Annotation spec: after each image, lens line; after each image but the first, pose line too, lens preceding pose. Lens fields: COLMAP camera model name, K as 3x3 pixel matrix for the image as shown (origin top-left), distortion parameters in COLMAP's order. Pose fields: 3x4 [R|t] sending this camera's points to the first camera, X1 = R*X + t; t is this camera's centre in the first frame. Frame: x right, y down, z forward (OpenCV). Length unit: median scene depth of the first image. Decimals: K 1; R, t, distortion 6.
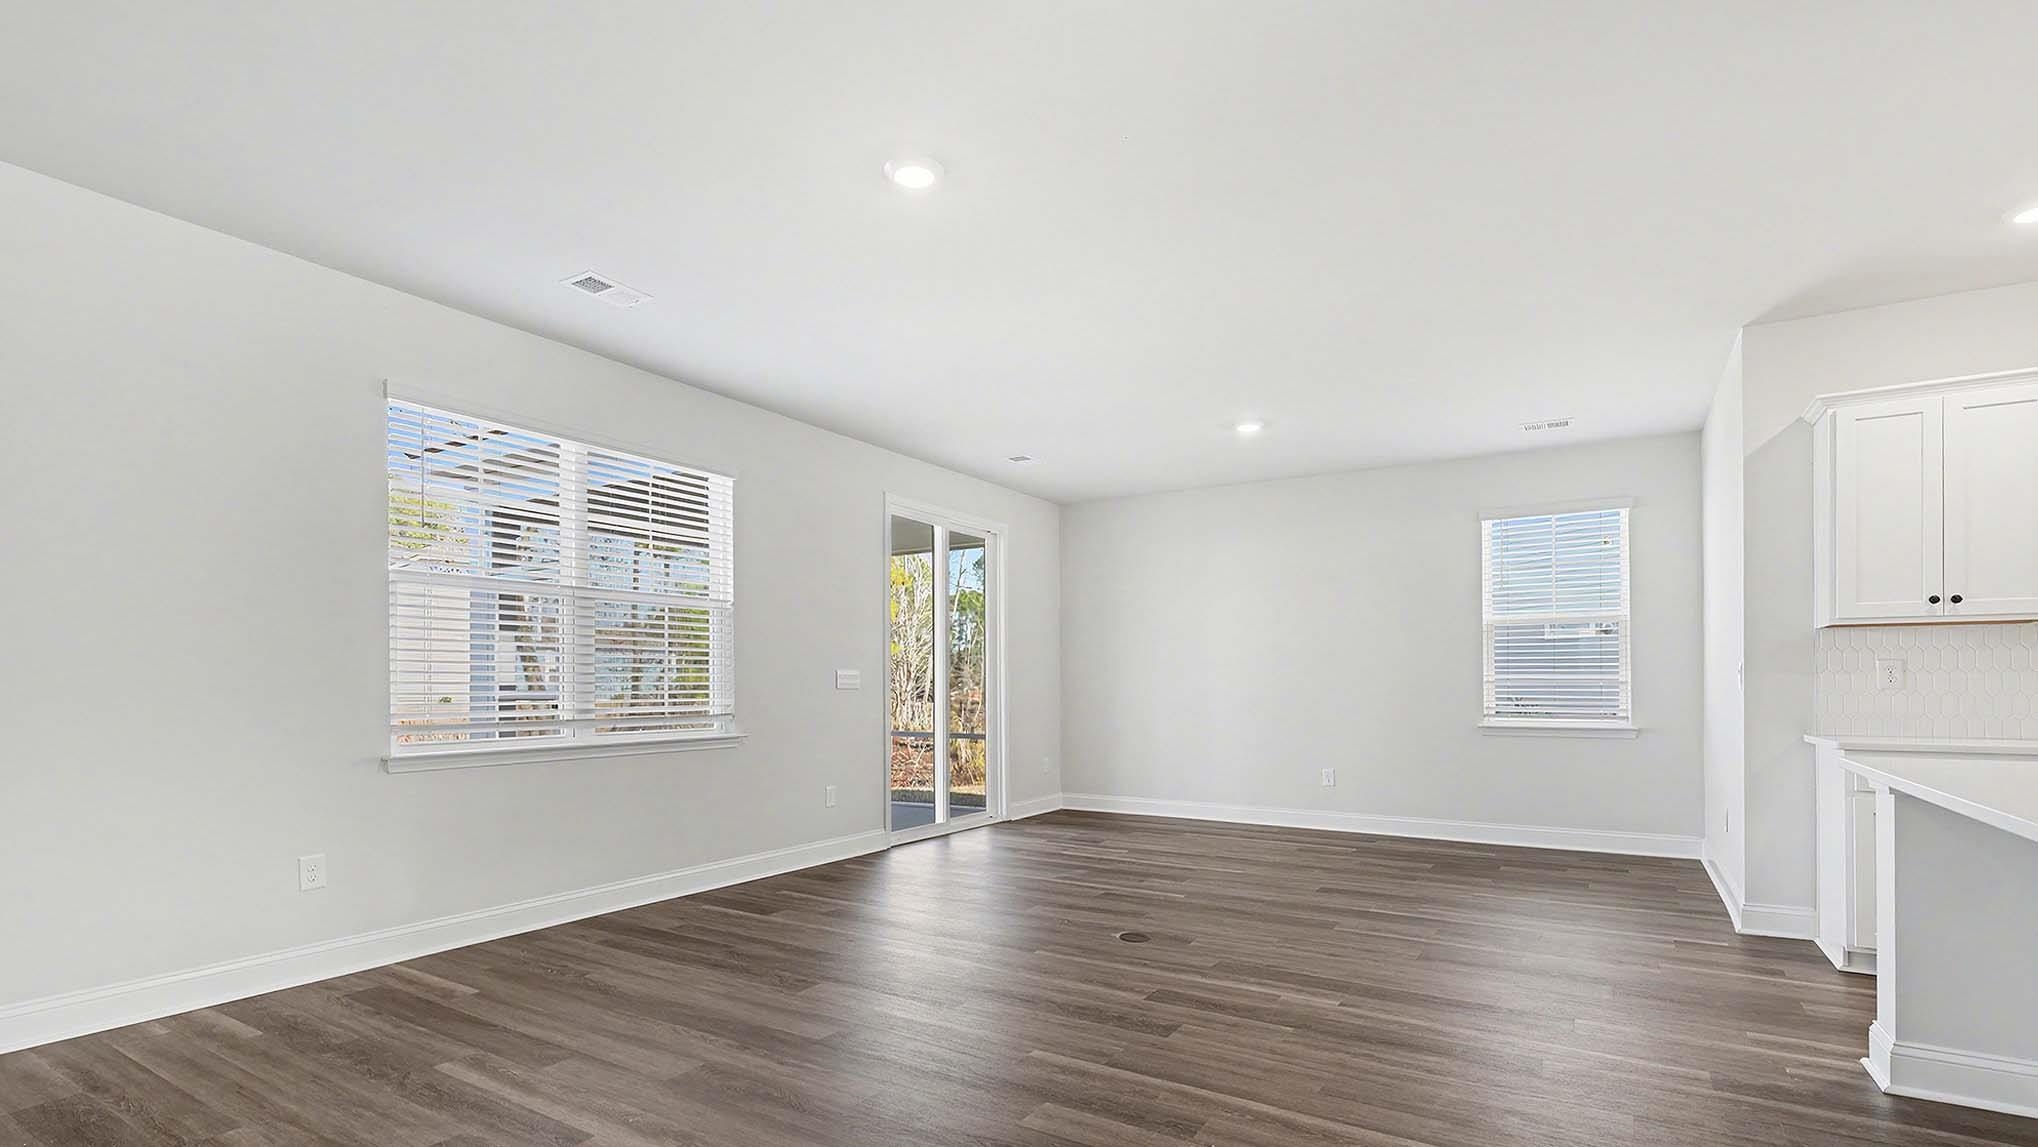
lens RADIAL K [[932.7, 0, 1014.9], [0, 932.7, 684.7], [0, 0, 1]] dist [-0.003158, -0.000506]
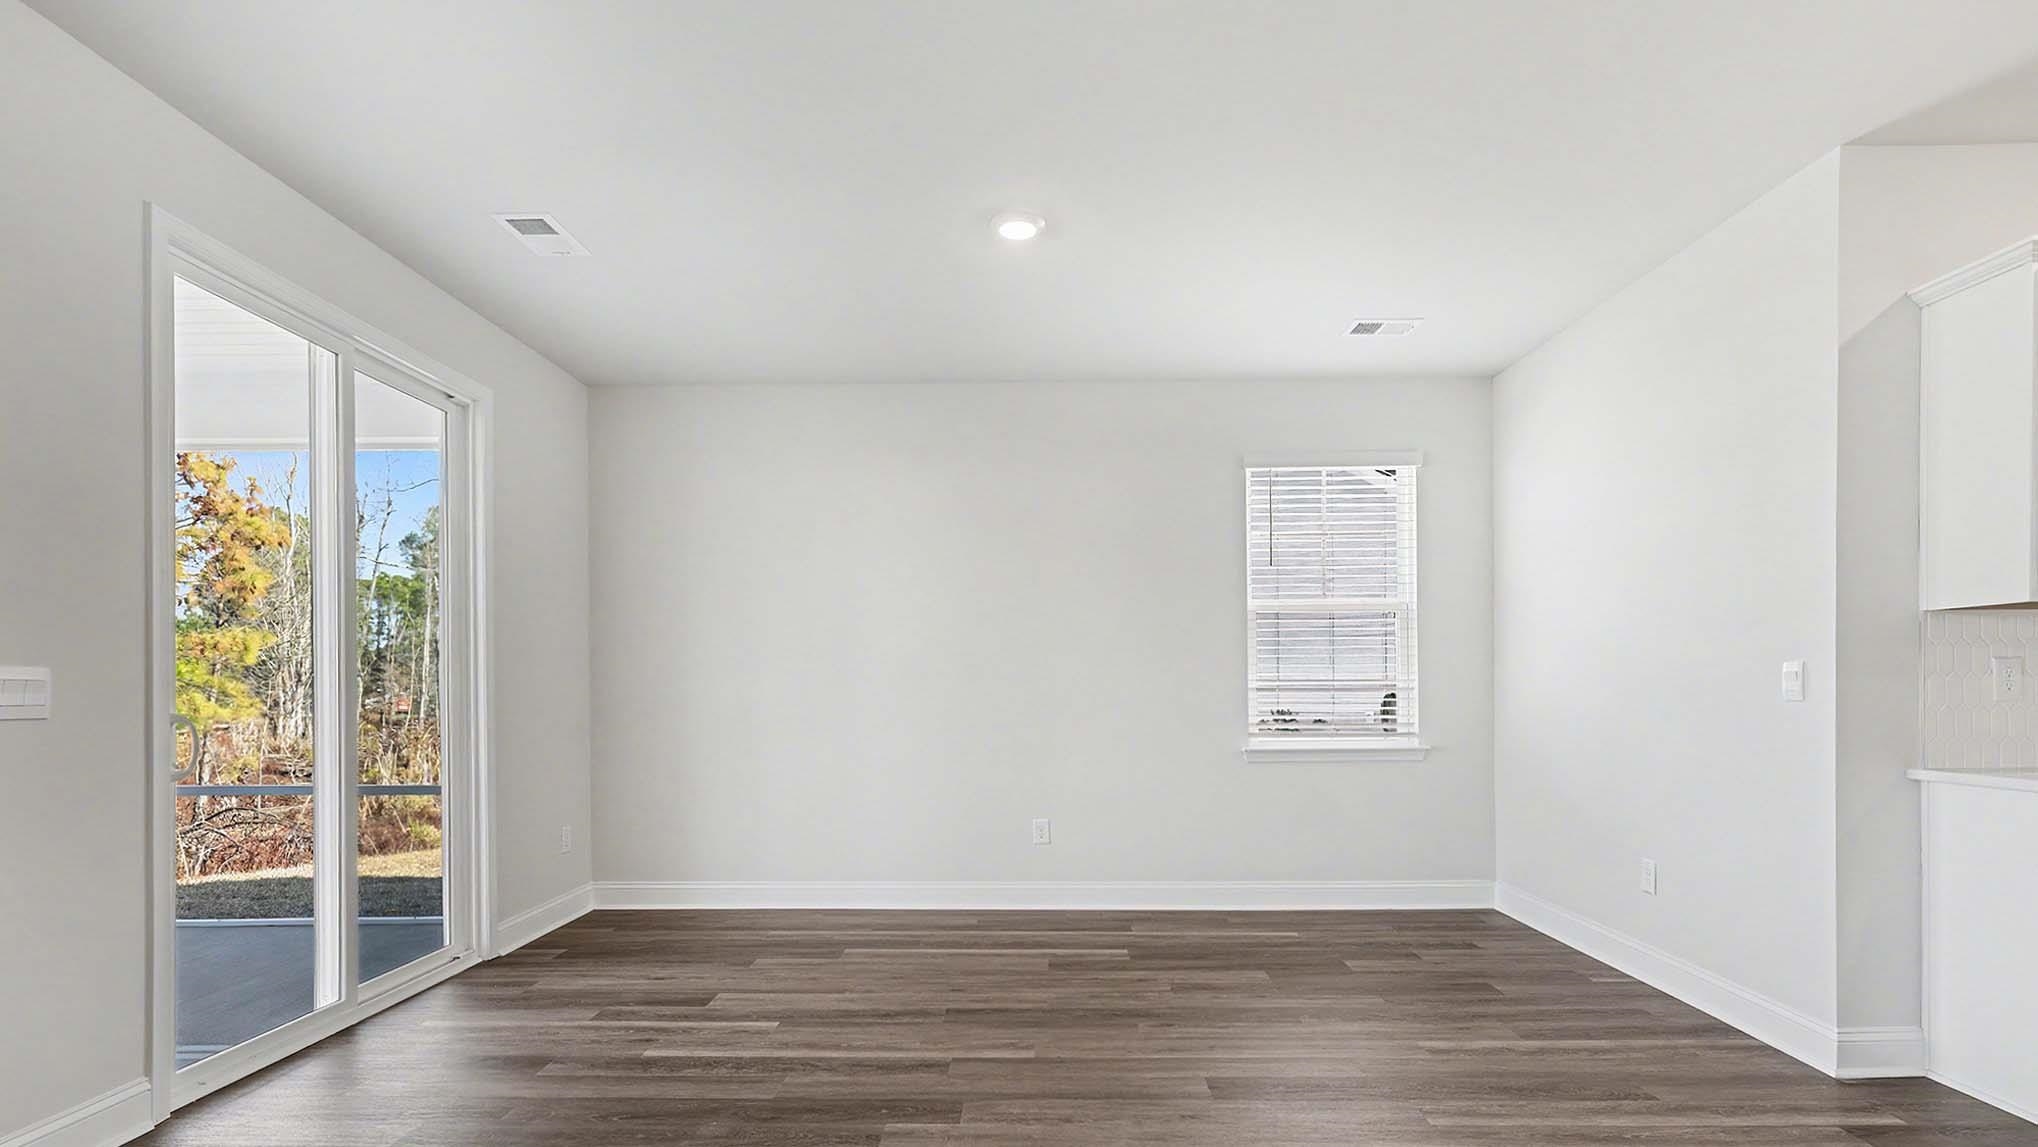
lens RADIAL K [[932.7, 0, 1014.9], [0, 932.7, 684.7], [0, 0, 1]] dist [-0.003158, -0.000506]
pose [[0.857725, -0.000732, 0.514109, -0.028183], [0.002830, 0.999991, -0.003299, -0.004104], [-0.514102, 0.004284, 0.857719, 0.465019]]
